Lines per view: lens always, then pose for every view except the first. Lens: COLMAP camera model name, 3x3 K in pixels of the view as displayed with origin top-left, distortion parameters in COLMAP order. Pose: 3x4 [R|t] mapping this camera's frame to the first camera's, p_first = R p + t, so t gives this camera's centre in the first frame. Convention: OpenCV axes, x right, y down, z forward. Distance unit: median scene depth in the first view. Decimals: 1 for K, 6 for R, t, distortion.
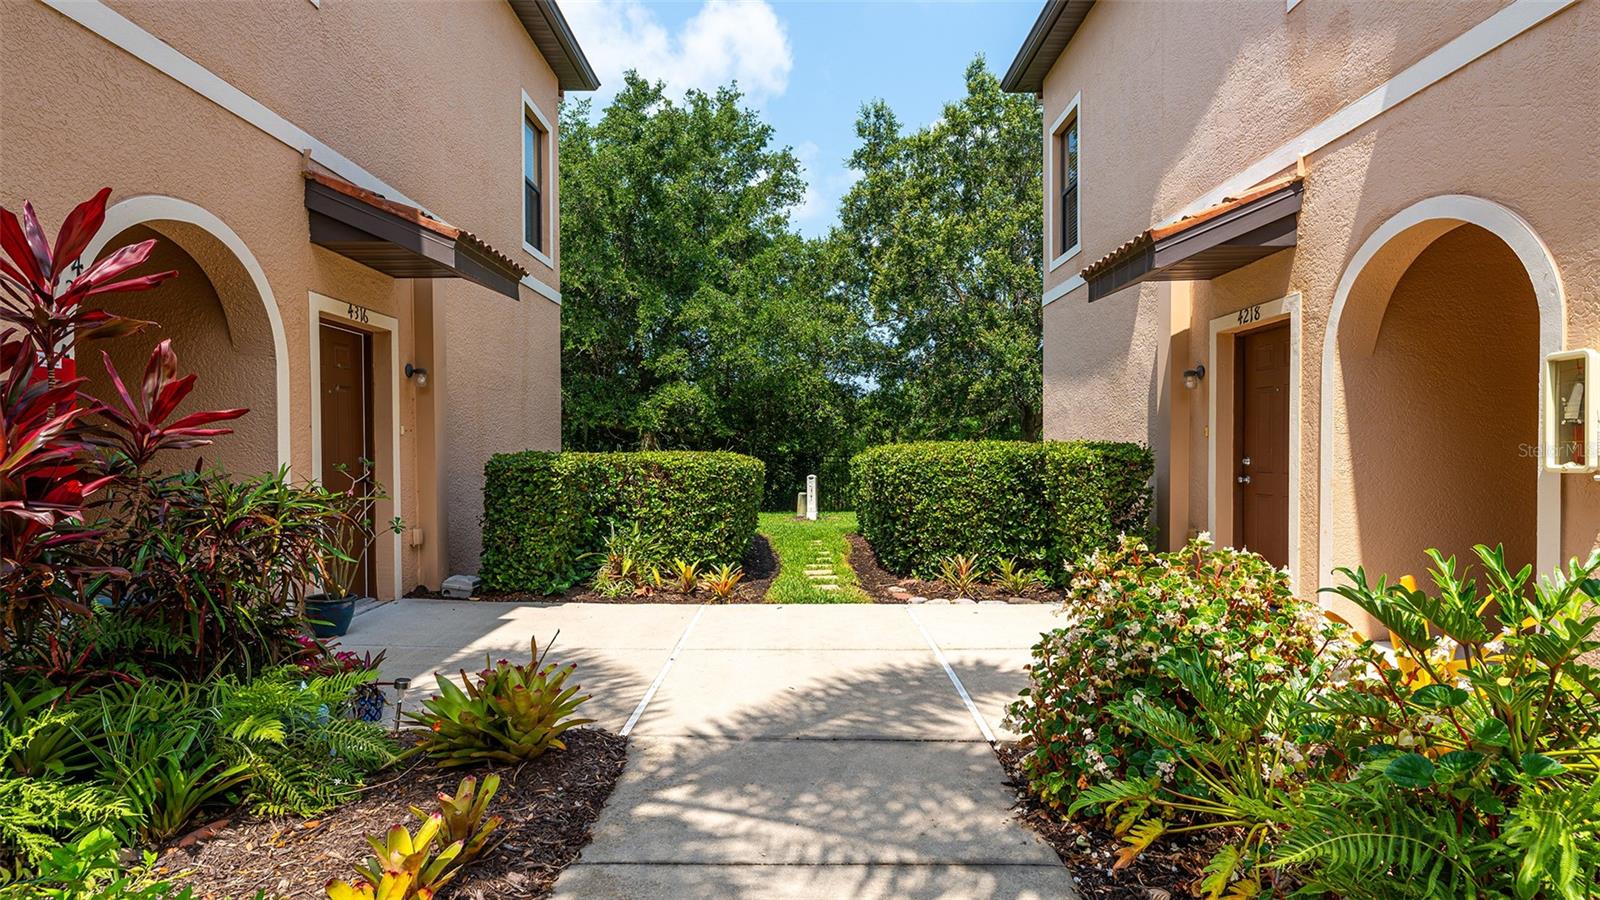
lens RADIAL K [[991.1, 0, 800.0], [0, 991.1, 450.0], [0, 0, 1]] dist [-0.000915, -0.000306]
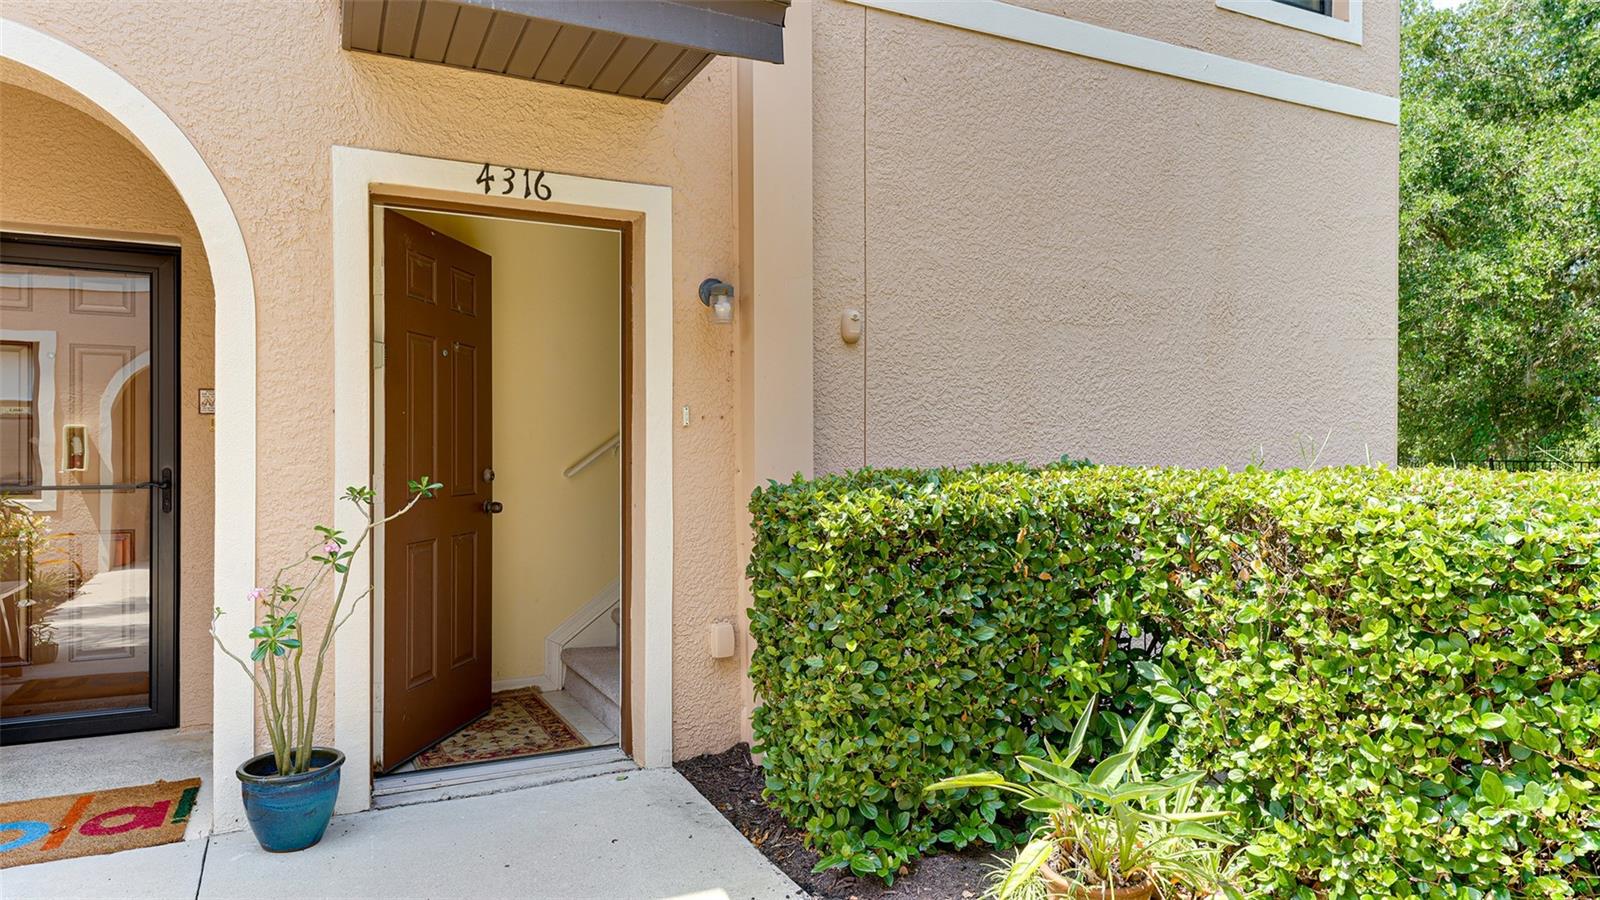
lens RADIAL K [[991.1, 0, 800.0], [0, 991.1, 450.0], [0, 0, 1]] dist [-0.000915, -0.000306]
pose [[0.434166, 0.001357, -0.900832, 0.060901], [-0.003186, 0.999995, -0.000029, -0.004047], [0.900827, 0.002883, 0.434168, 0.901283]]
